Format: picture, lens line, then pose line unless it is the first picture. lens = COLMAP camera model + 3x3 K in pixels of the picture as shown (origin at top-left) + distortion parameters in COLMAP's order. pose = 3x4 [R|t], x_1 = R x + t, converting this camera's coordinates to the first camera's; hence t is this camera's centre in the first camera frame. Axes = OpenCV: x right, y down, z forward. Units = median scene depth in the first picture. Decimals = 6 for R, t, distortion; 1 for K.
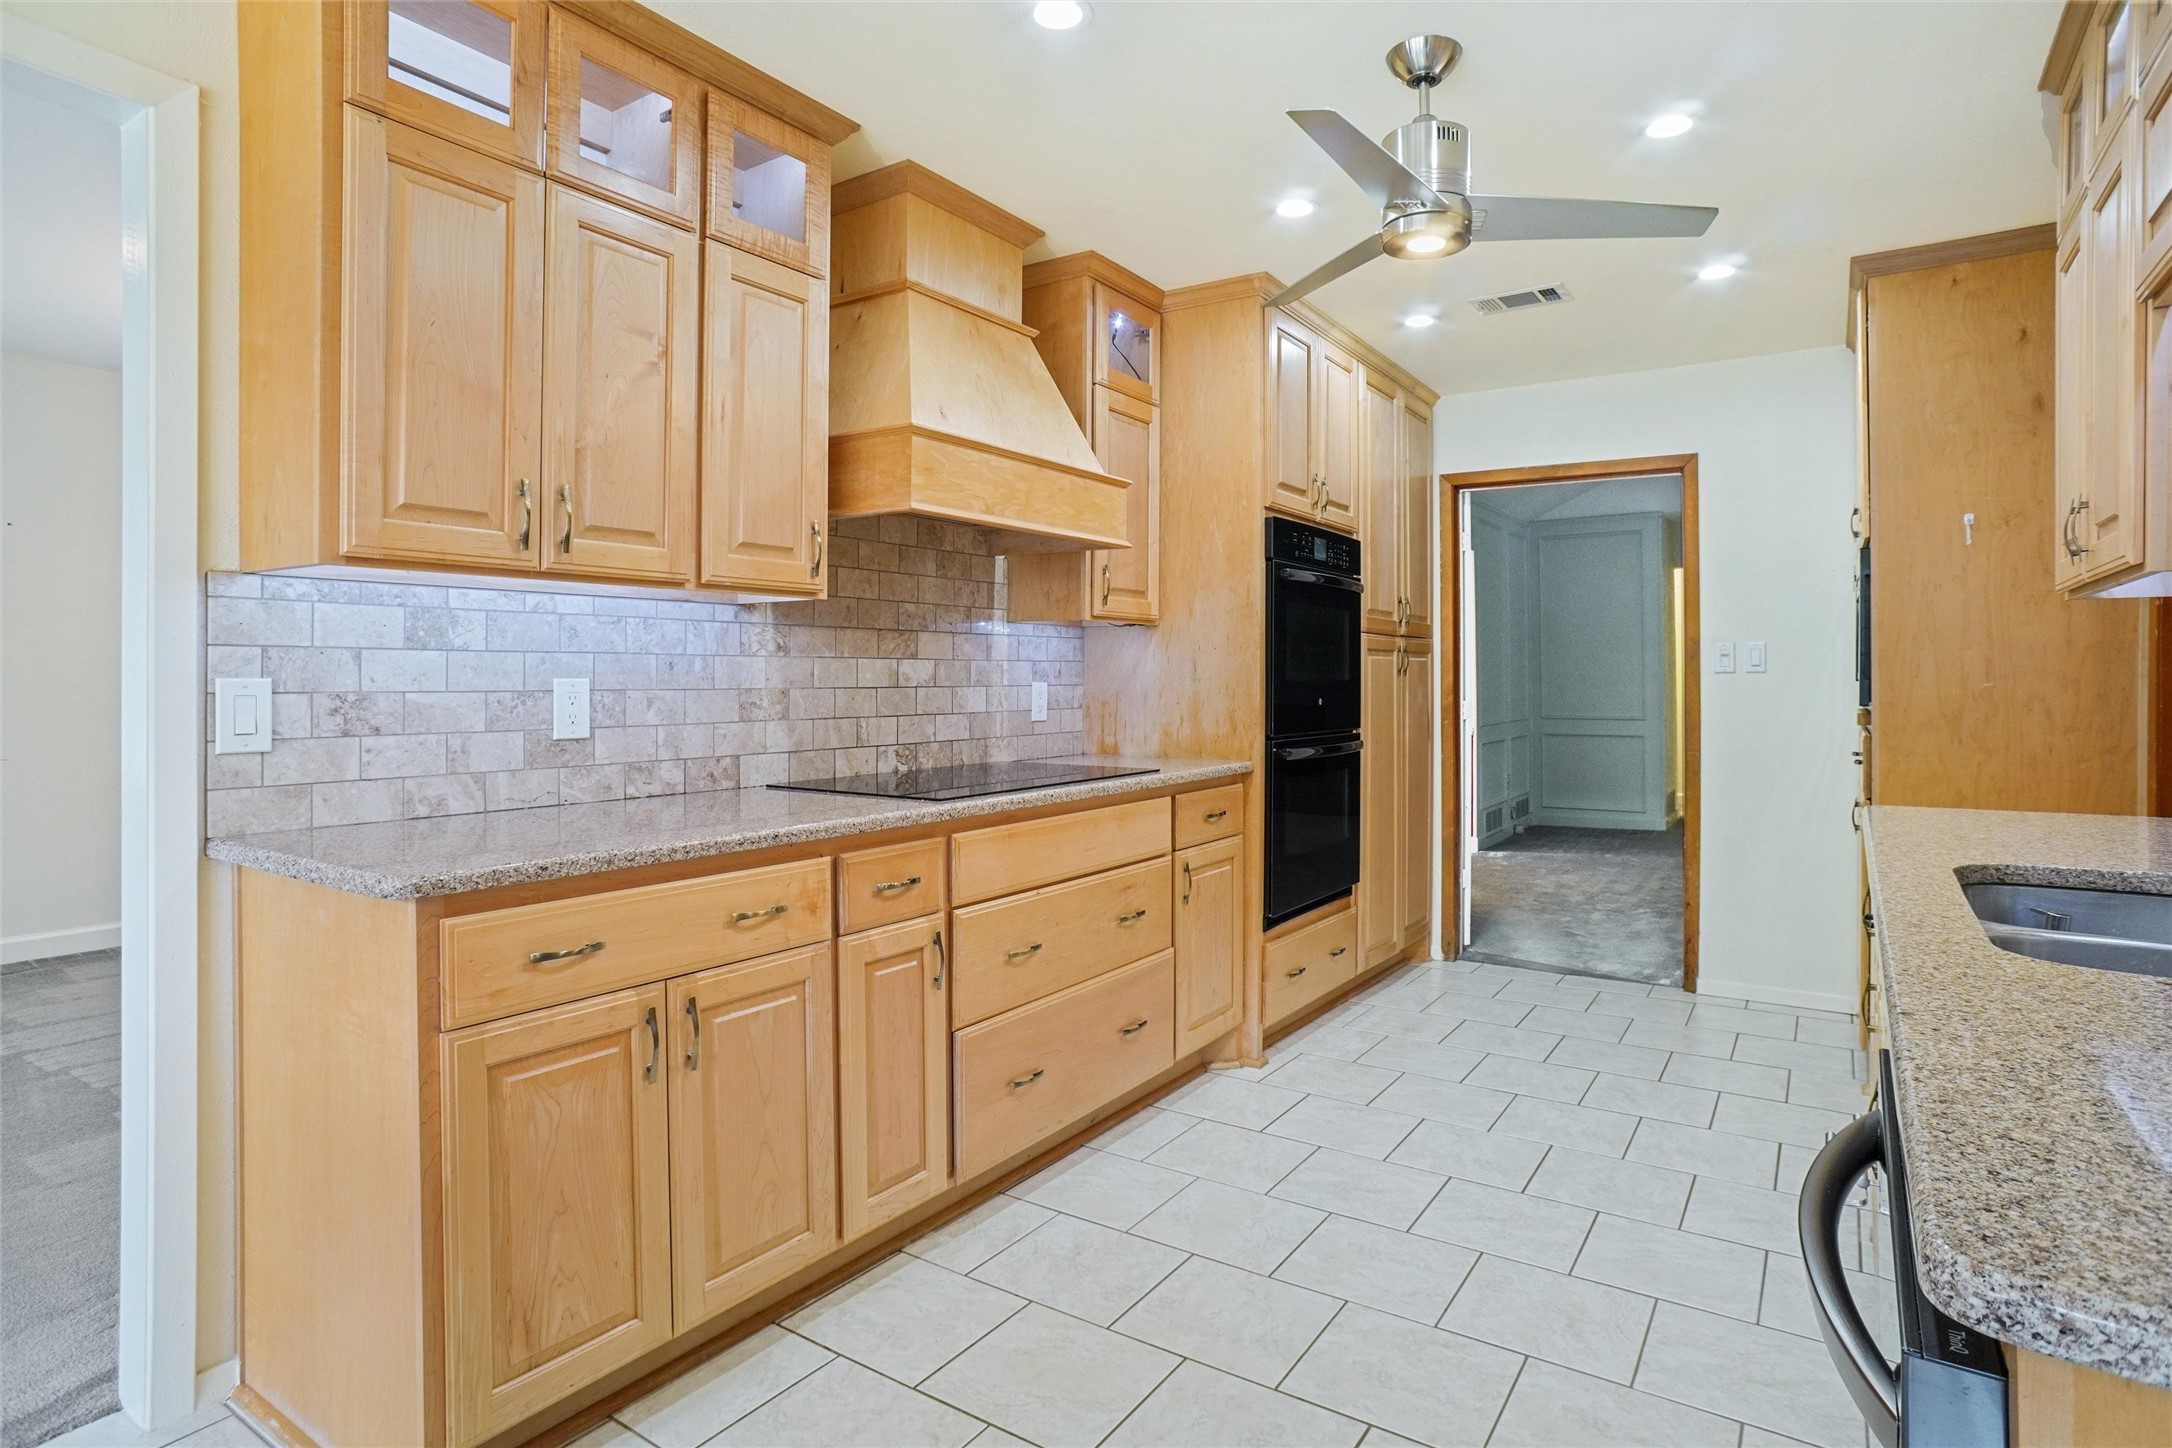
lens RADIAL K [[1146.4, 0, 1096.7], [0, 1146.4, 703.0], [0, 0, 1]] dist [-0.079436, 0.050948]
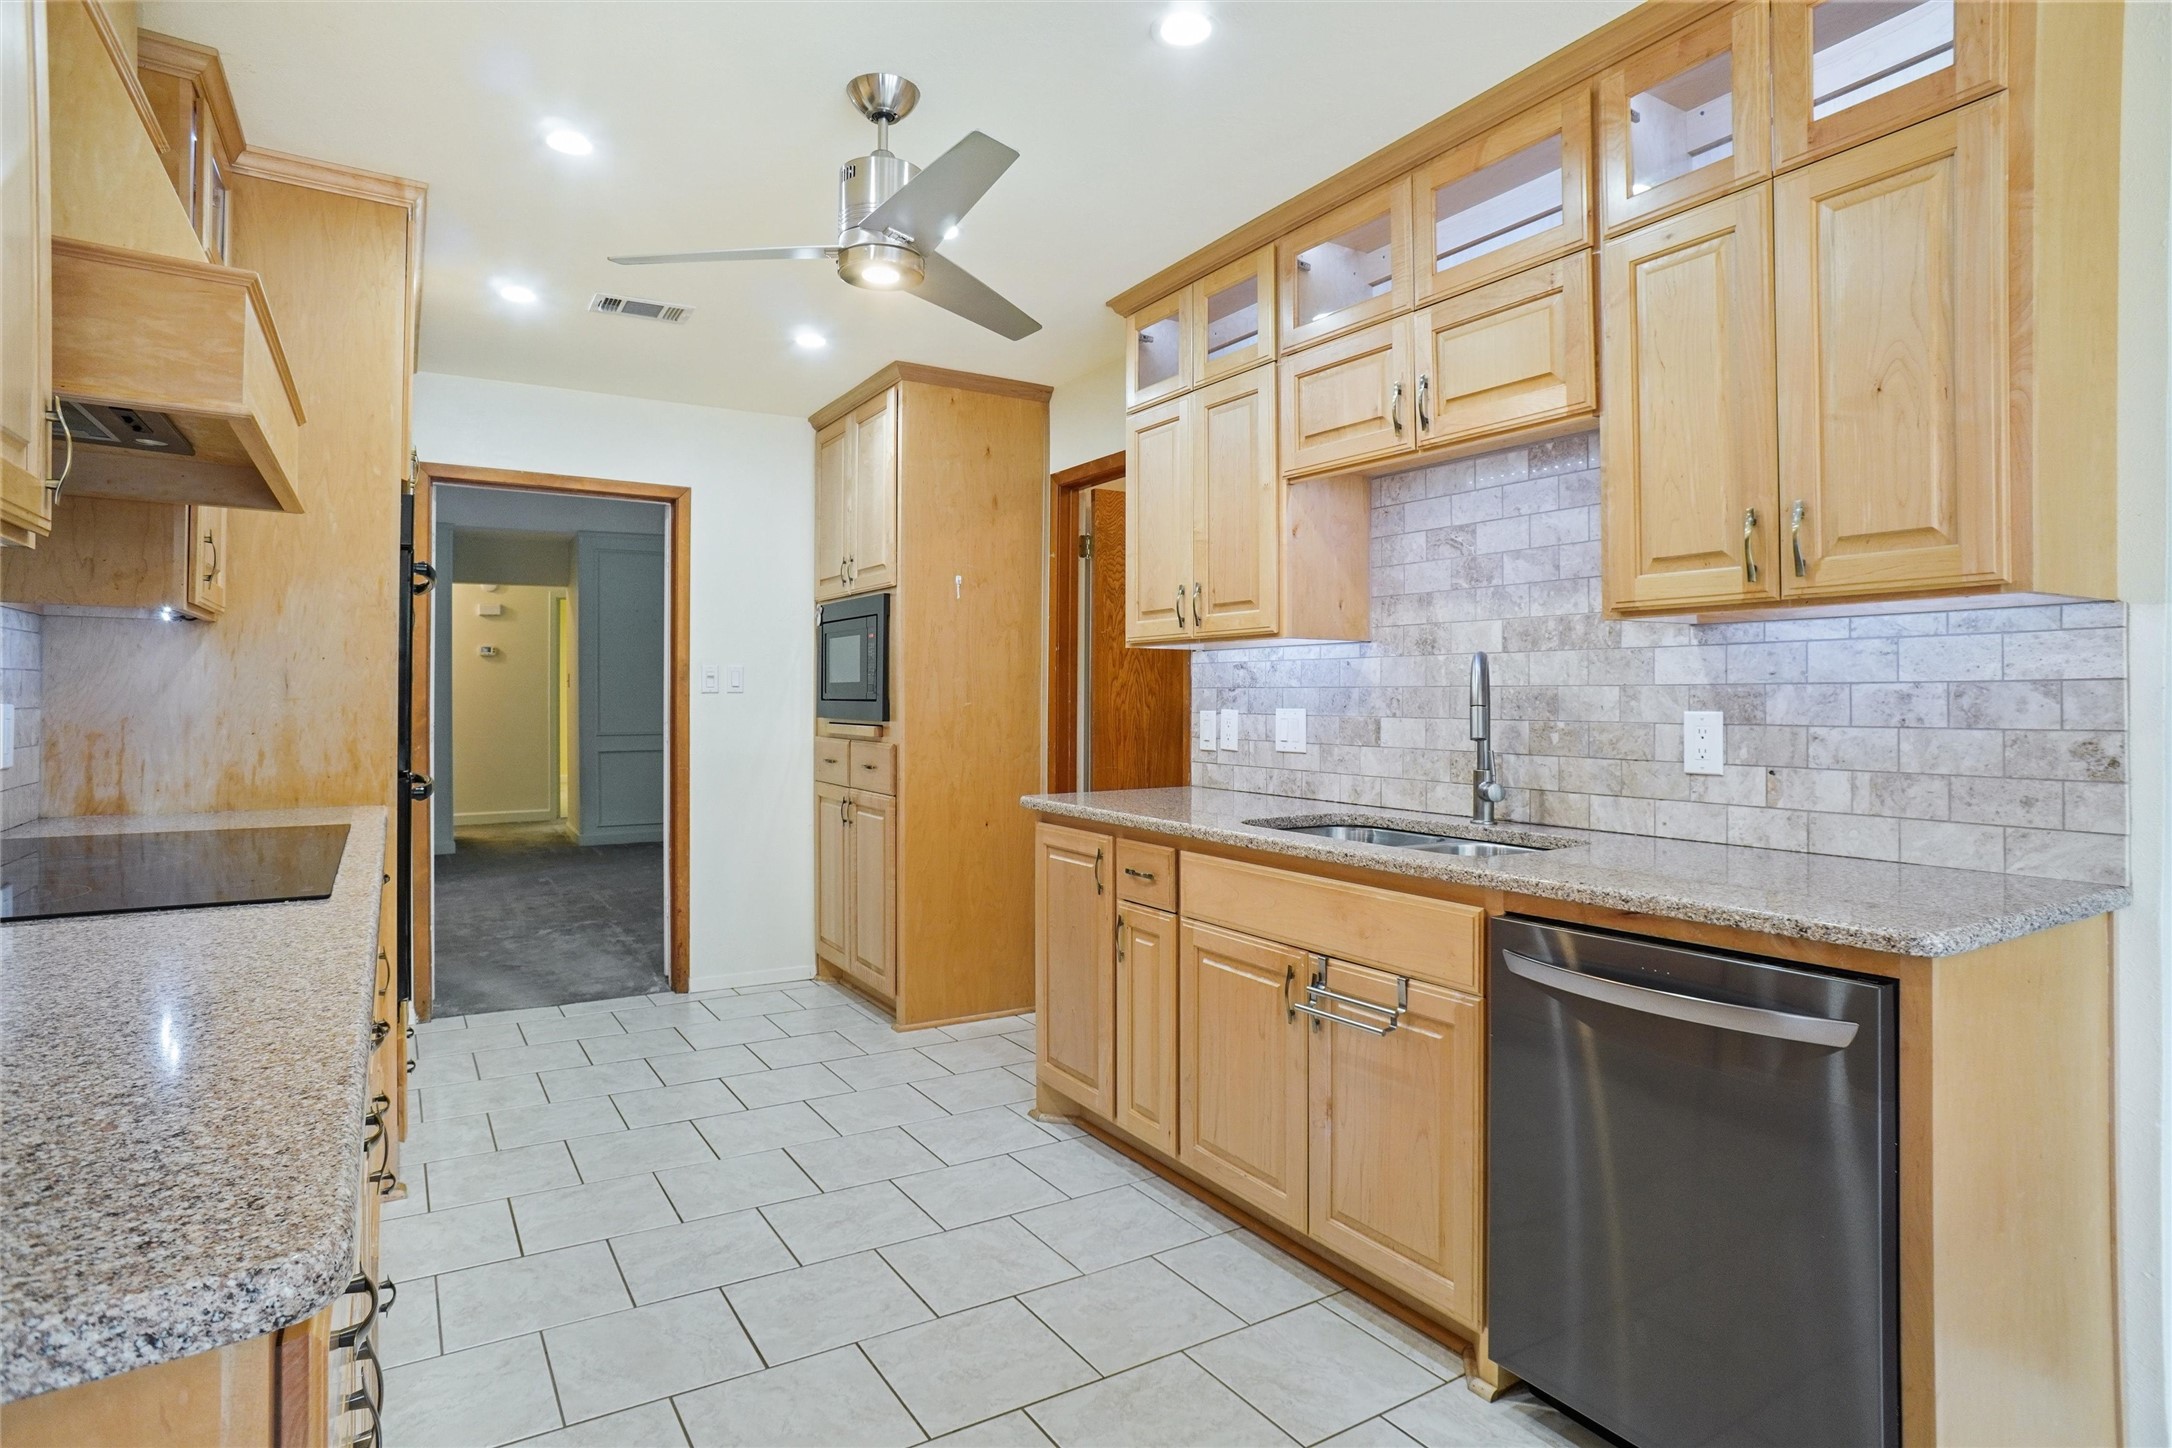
lens RADIAL K [[1137.2, 0, 1091.4], [0, 1137.2, 711.3], [0, 0, 1]] dist [-0.075049, 0.036381]
pose [[0.423040, -0.008688, 0.906069, -0.345903], [0.016357, 0.999864, 0.001951, -0.006399], [-0.905963, 0.013995, 0.423125, 0.251401]]
